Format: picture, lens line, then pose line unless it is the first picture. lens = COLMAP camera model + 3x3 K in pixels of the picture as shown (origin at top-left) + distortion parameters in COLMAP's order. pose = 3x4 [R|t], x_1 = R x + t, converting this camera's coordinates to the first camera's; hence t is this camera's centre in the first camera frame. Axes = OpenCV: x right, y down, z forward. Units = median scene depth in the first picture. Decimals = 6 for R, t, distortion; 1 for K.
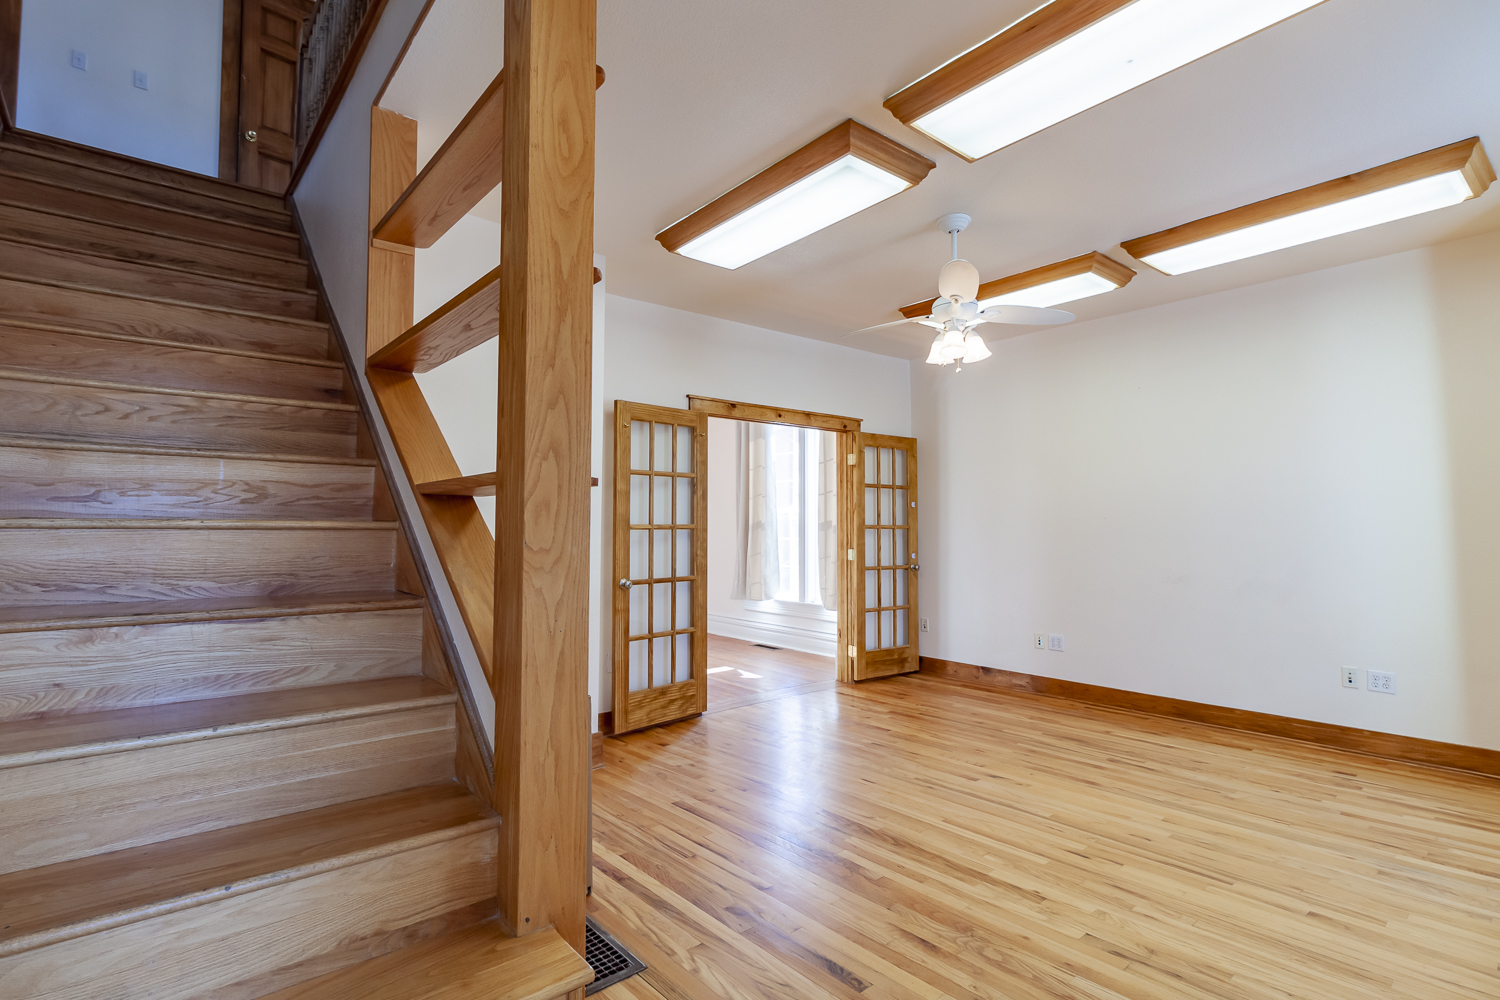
lens RADIAL K [[726.9, 0, 741.3], [0, 726.9, 494.8], [0, 0, 1]] dist [0.000596, 0.000129]
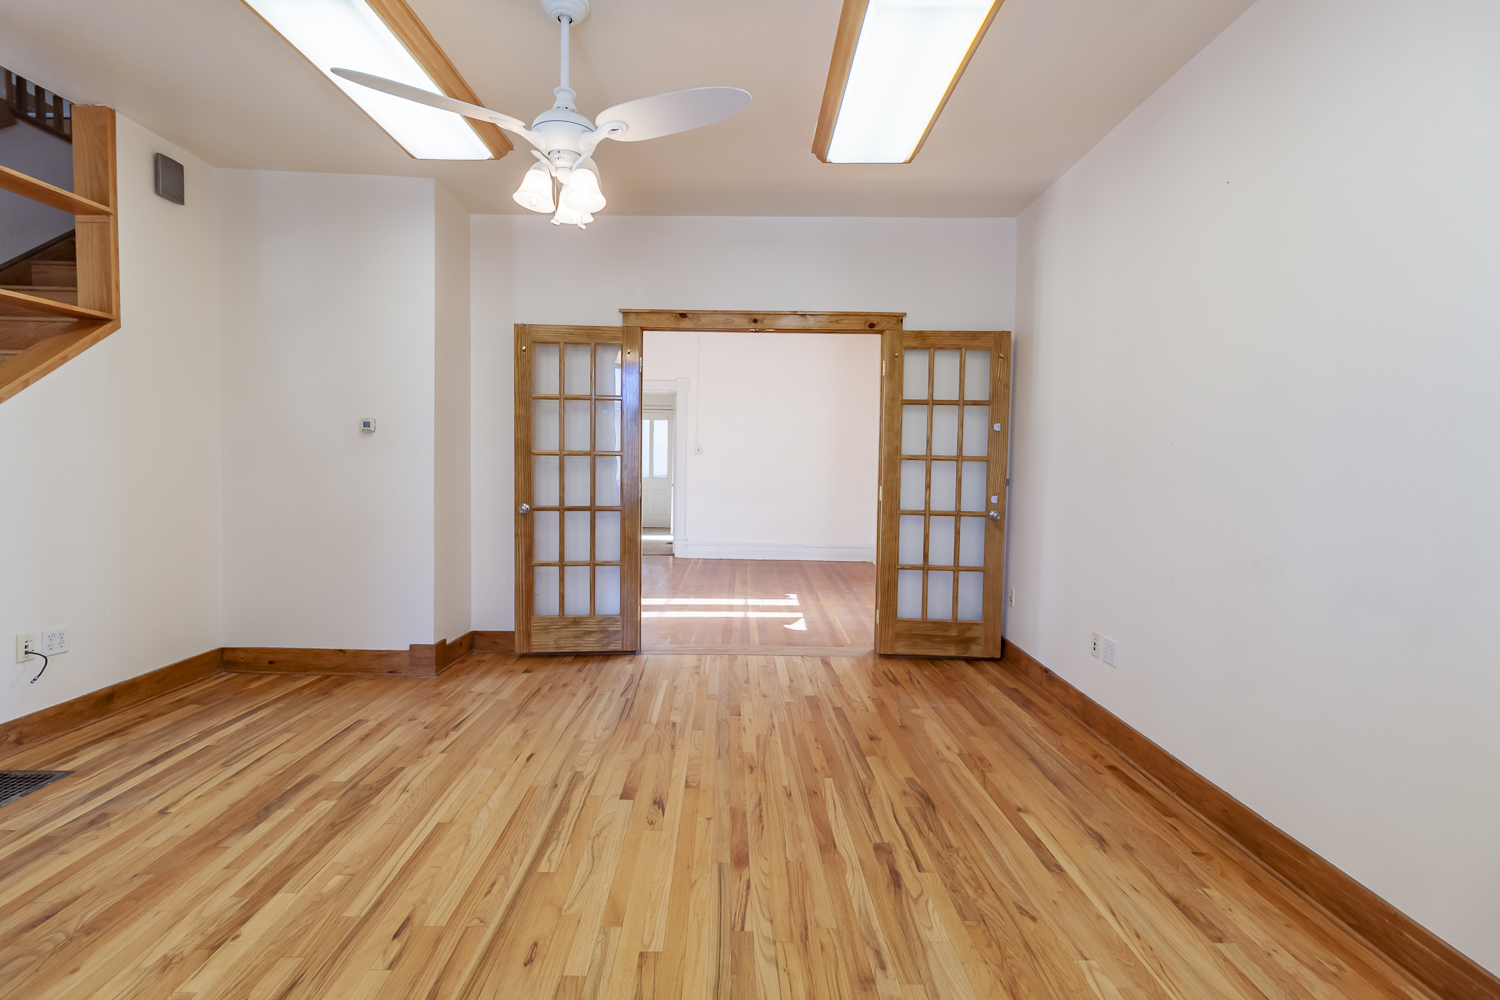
lens RADIAL K [[696.9, 0, 742.0], [0, 696.9, 495.3], [0, 0, 1]] dist [0.003387, -0.000077]
pose [[0.769004, 0.043416, -0.637767, 0.858974], [0.015064, 0.996183, 0.085978, 0.031172], [0.639066, -0.075725, 0.765415, 0.569216]]
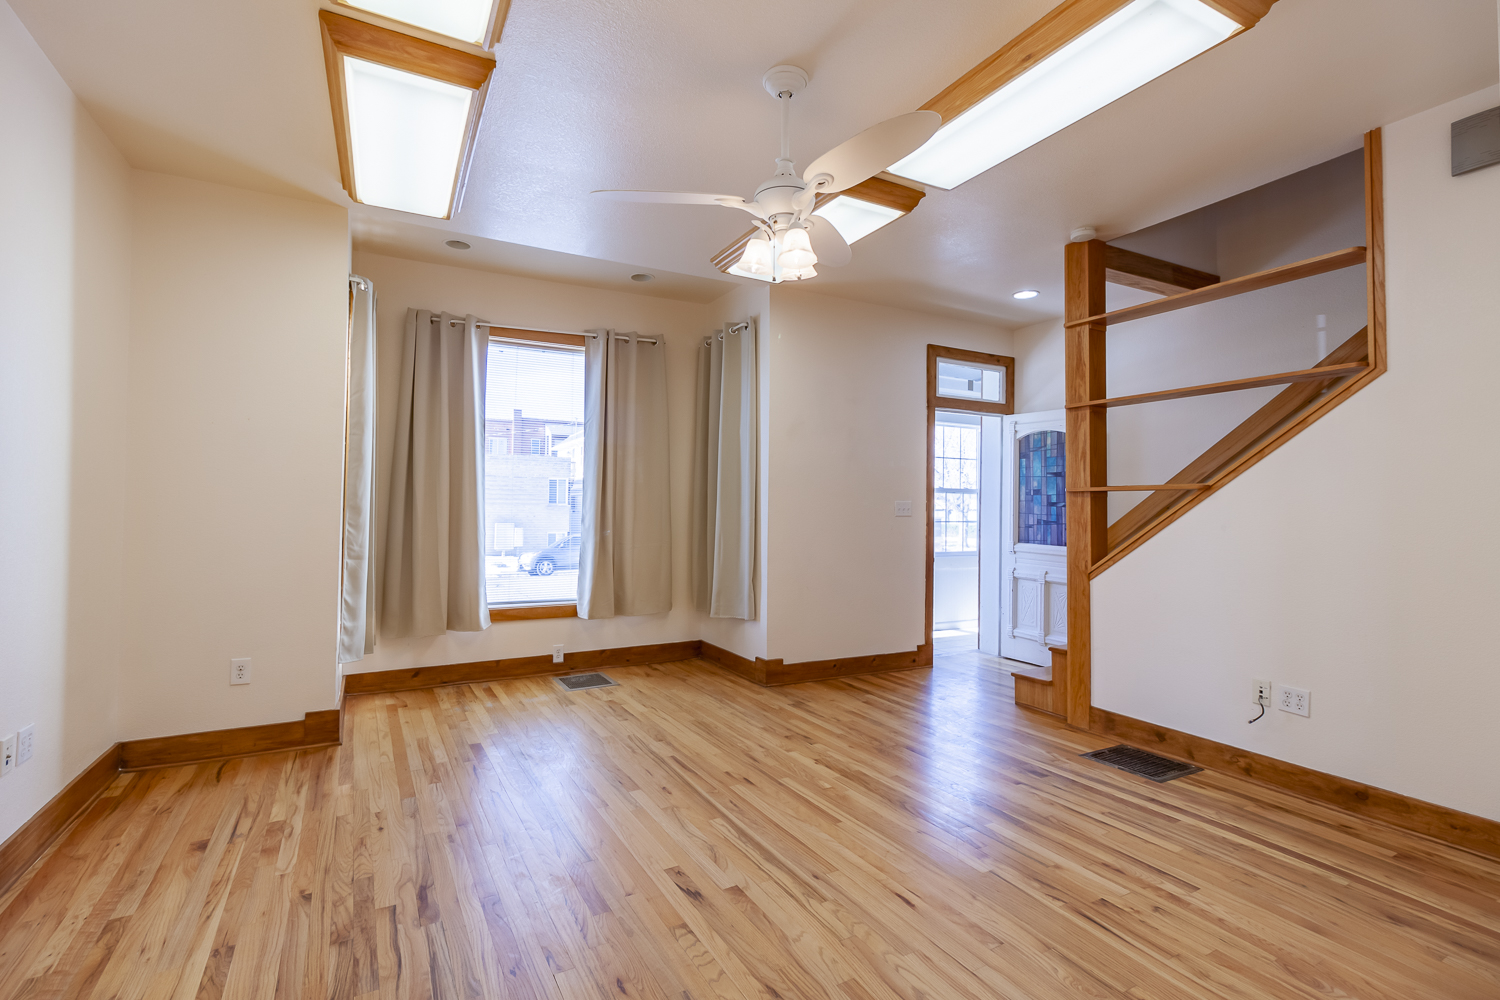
lens RADIAL K [[696.9, 0, 742.0], [0, 696.9, 495.3], [0, 0, 1]] dist [0.003387, -0.000077]
pose [[-0.979614, -0.007859, 0.200734, 0.195124], [-0.021357, 0.997646, -0.065165, 0.083860], [-0.199749, -0.068124, -0.977476, 1.654626]]
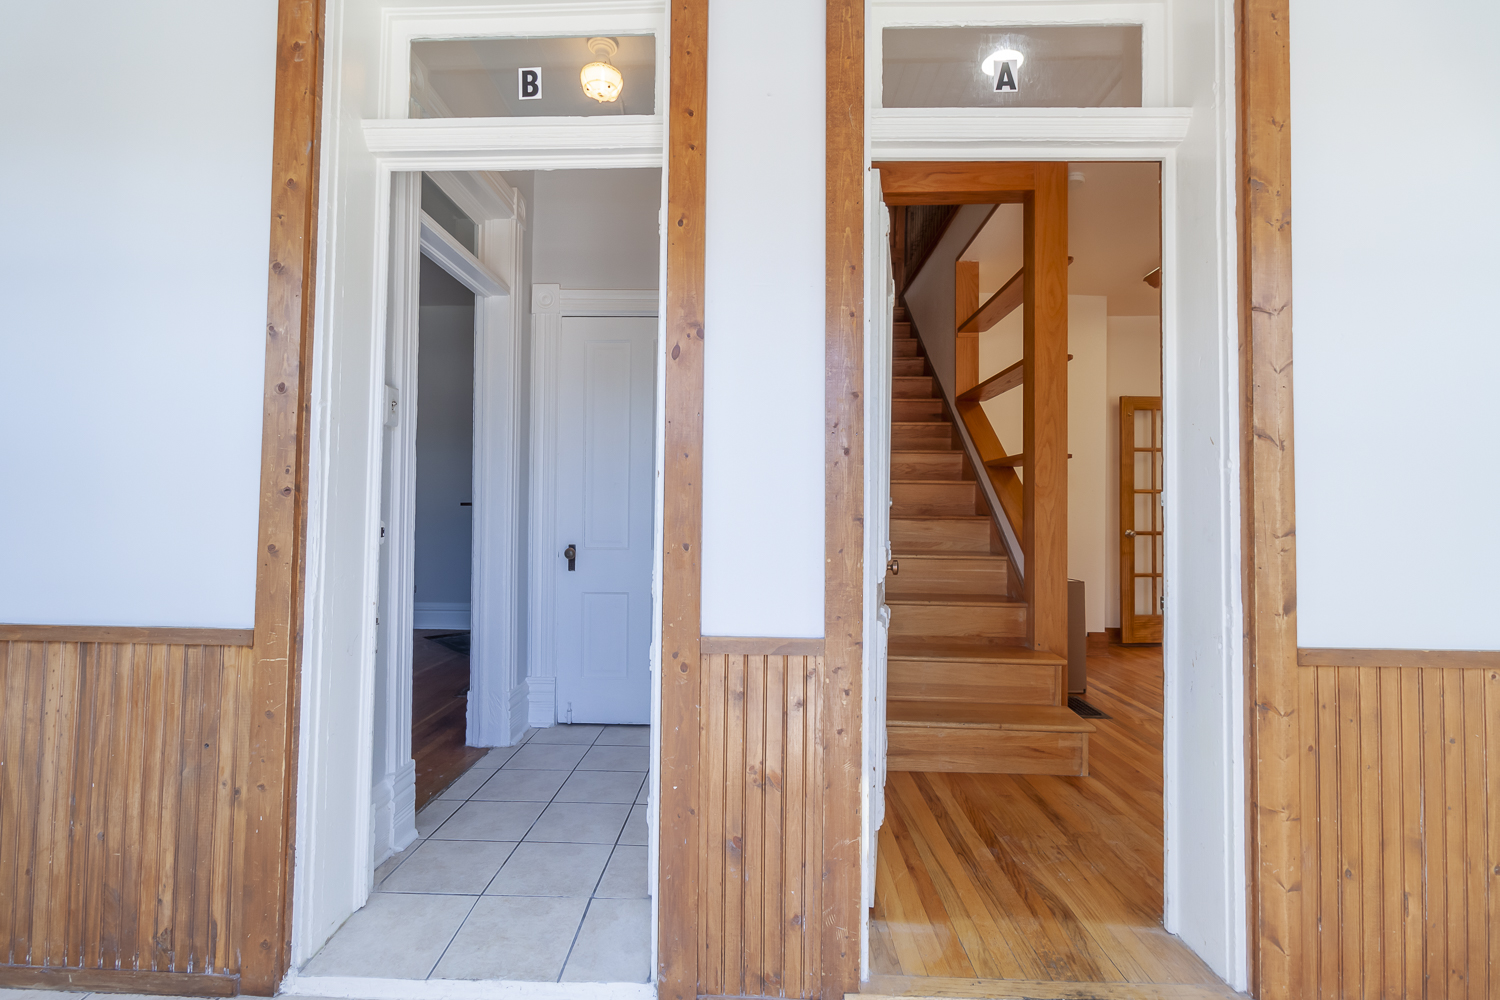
lens RADIAL K [[696.9, 0, 742.0], [0, 696.9, 495.3], [0, 0, 1]] dist [0.003387, -0.000077]
pose [[0.745521, -0.007553, -0.666440, 0.205613], [0.023165, 0.999625, 0.014585, 0.021336], [0.666080, -0.026311, 0.745416, -0.540956]]
